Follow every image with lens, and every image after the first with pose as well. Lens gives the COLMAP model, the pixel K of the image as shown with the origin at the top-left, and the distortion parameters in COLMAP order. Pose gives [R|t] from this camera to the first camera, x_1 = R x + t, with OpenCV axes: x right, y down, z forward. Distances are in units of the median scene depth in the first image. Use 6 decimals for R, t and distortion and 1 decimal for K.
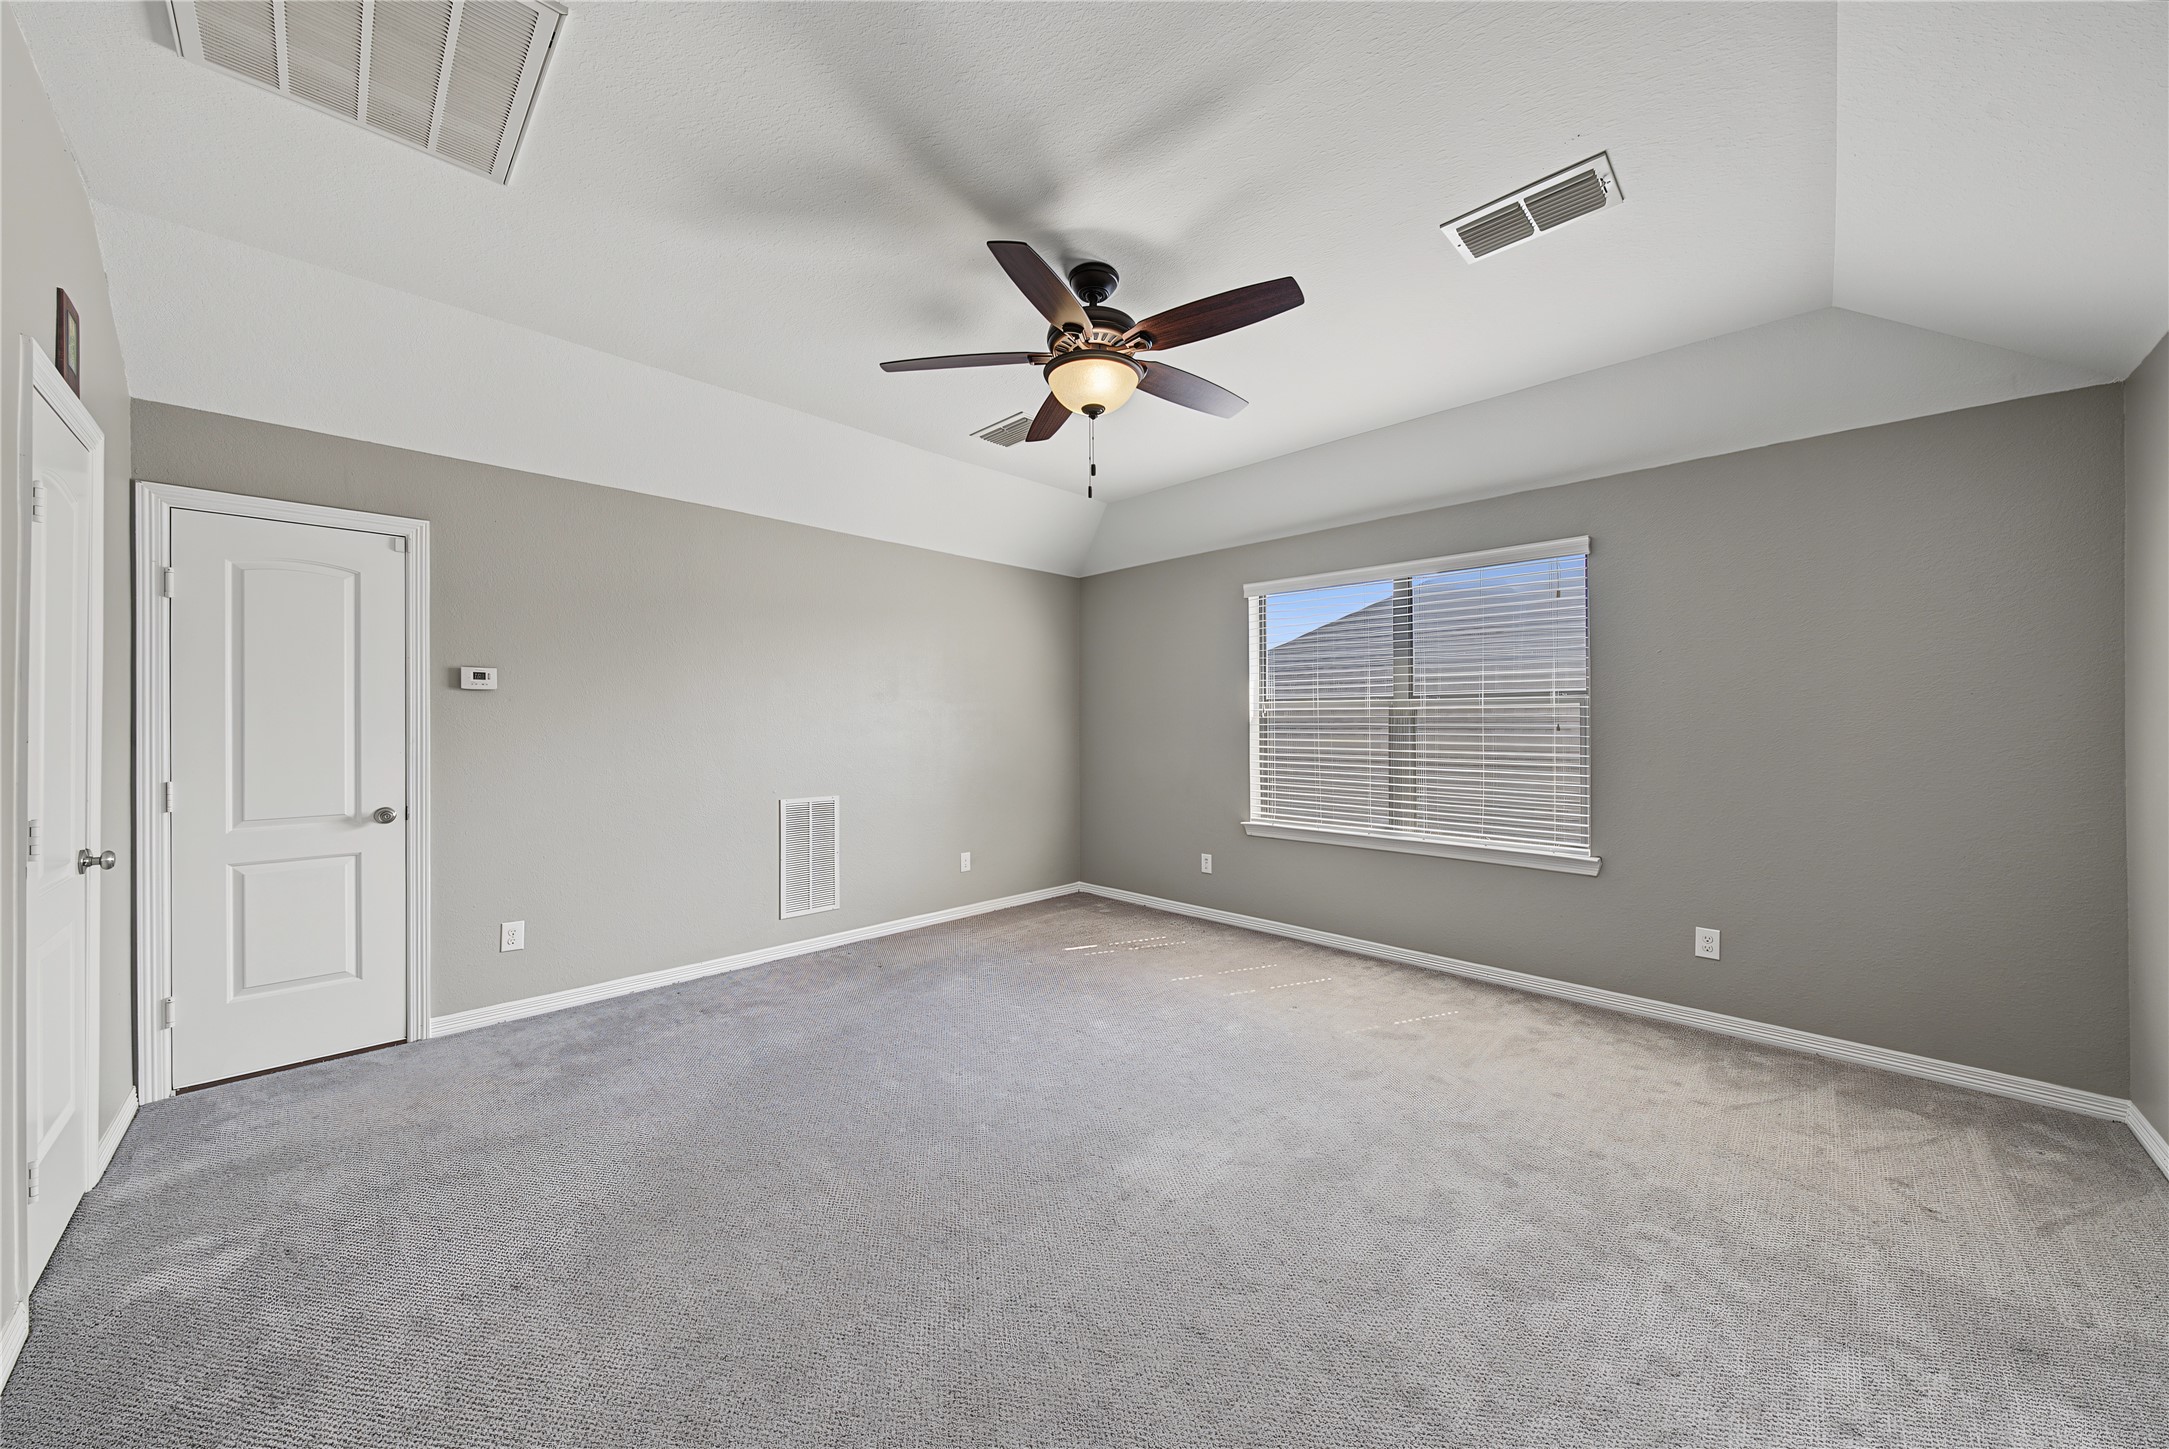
lens RADIAL K [[751.3, 0, 1089.7], [0, 751.3, 720.9], [0, 0, 1]] dist [-0.006692, -0.000230]
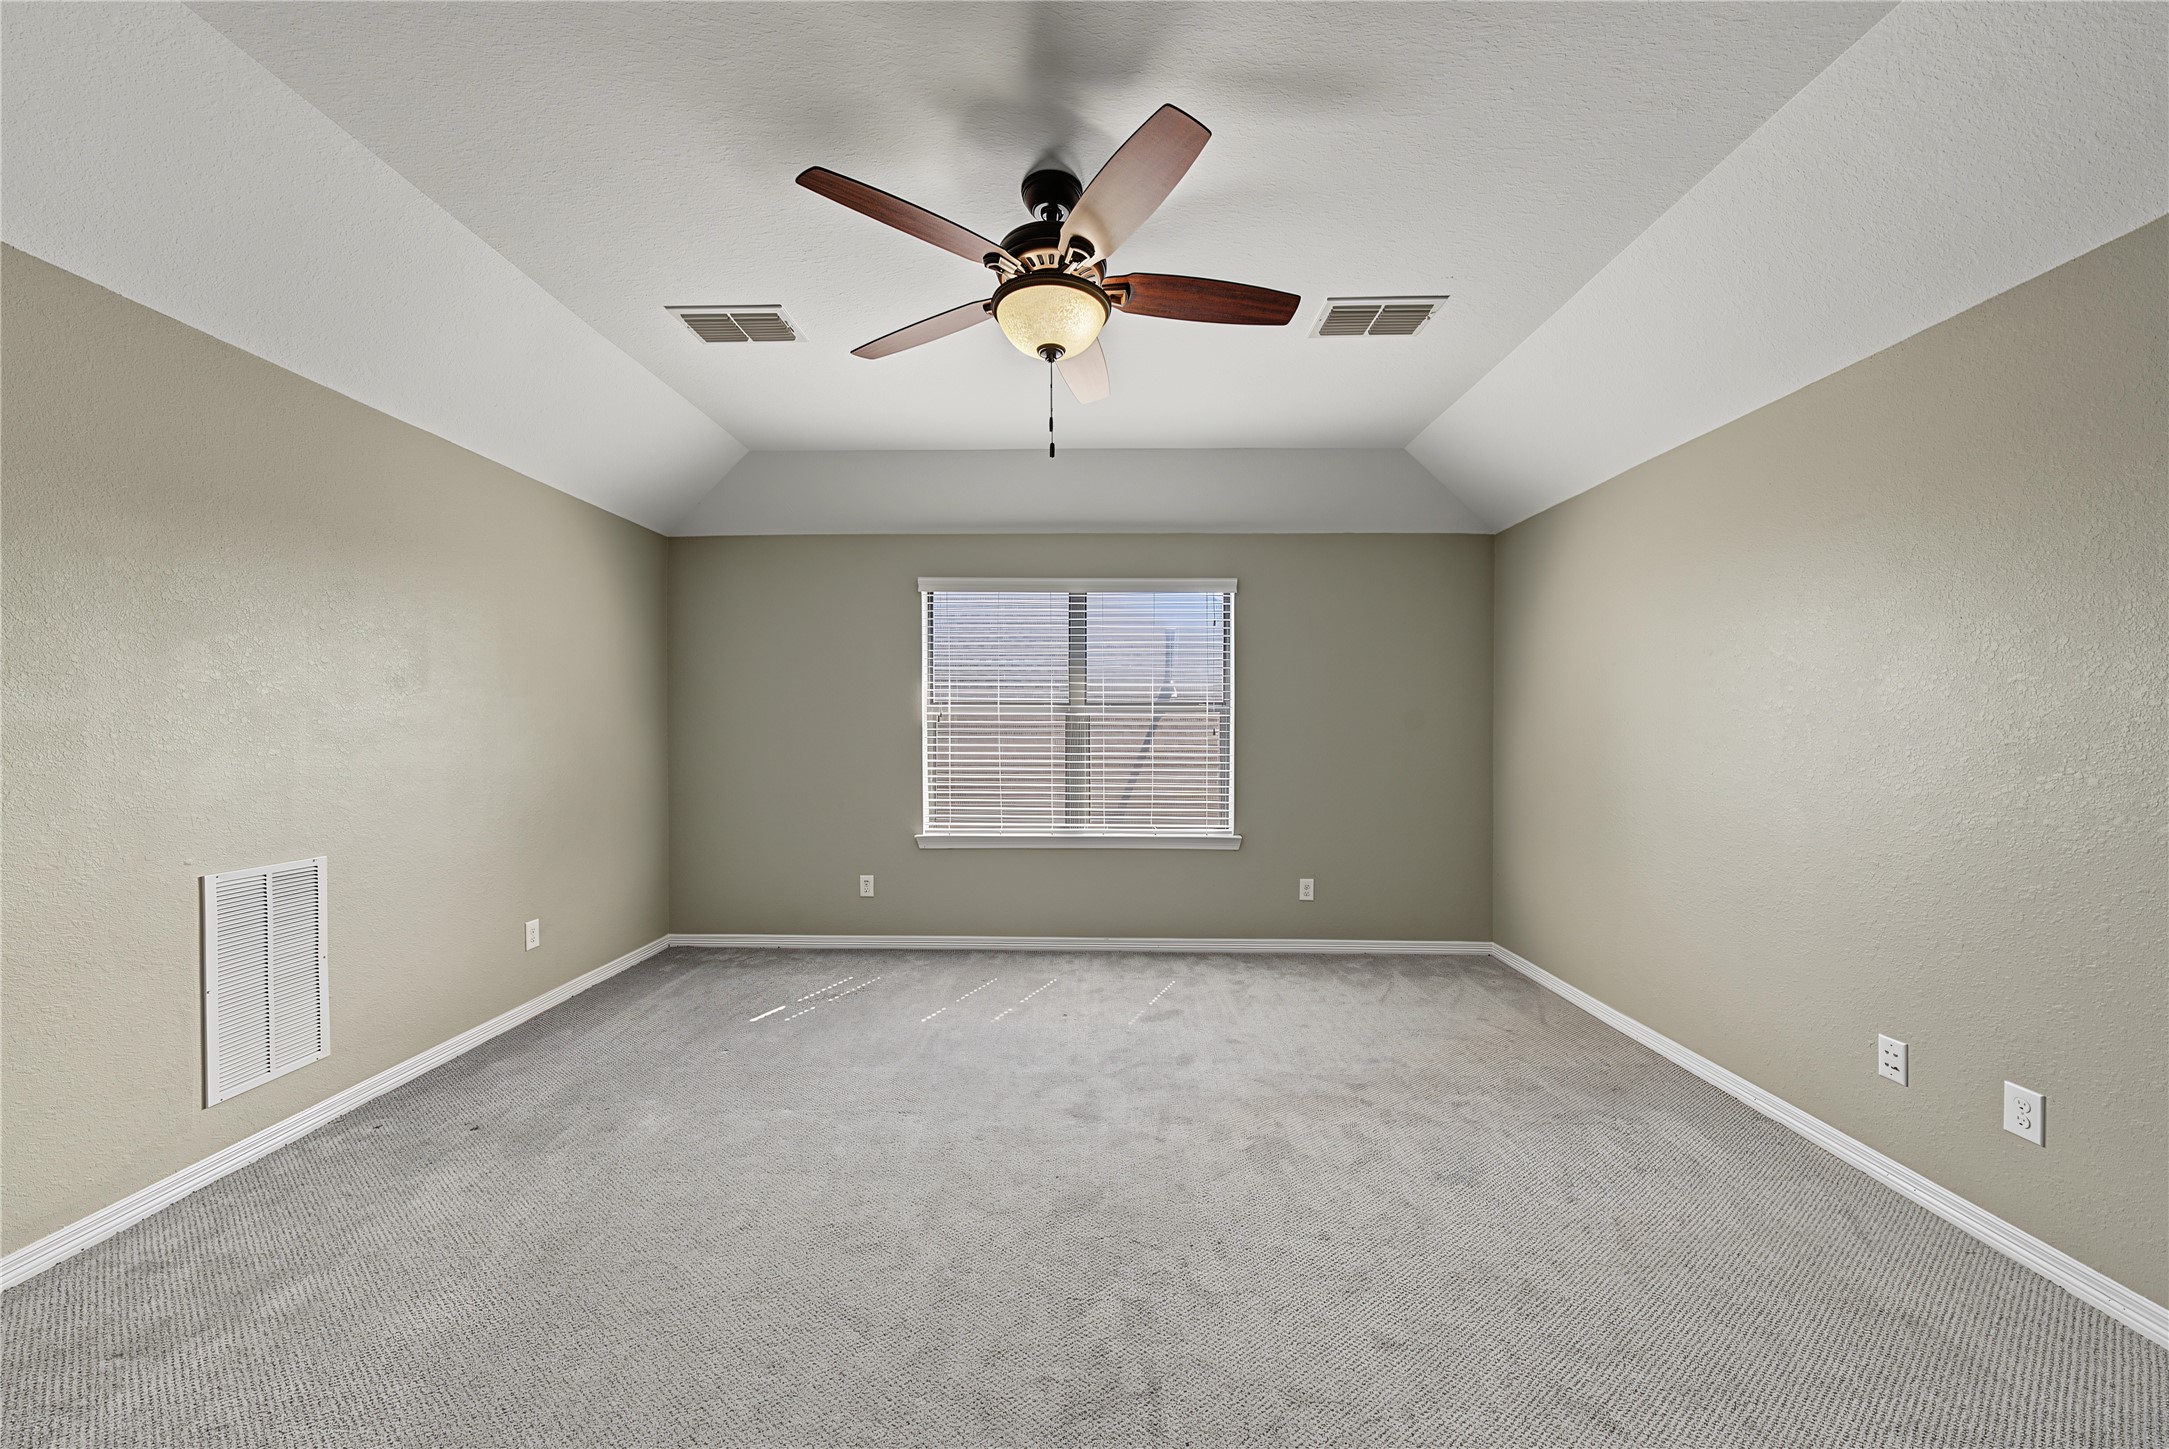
lens RADIAL K [[751.3, 0, 1083.3], [0, 751.3, 730.0], [0, 0, 1]] dist [-0.006692, -0.000230]
pose [[0.729778, -0.000332, 0.683684, -0.310836], [-0.004349, 0.999977, 0.005128, 0.000147], [-0.683671, -0.006716, 0.729760, 0.211324]]
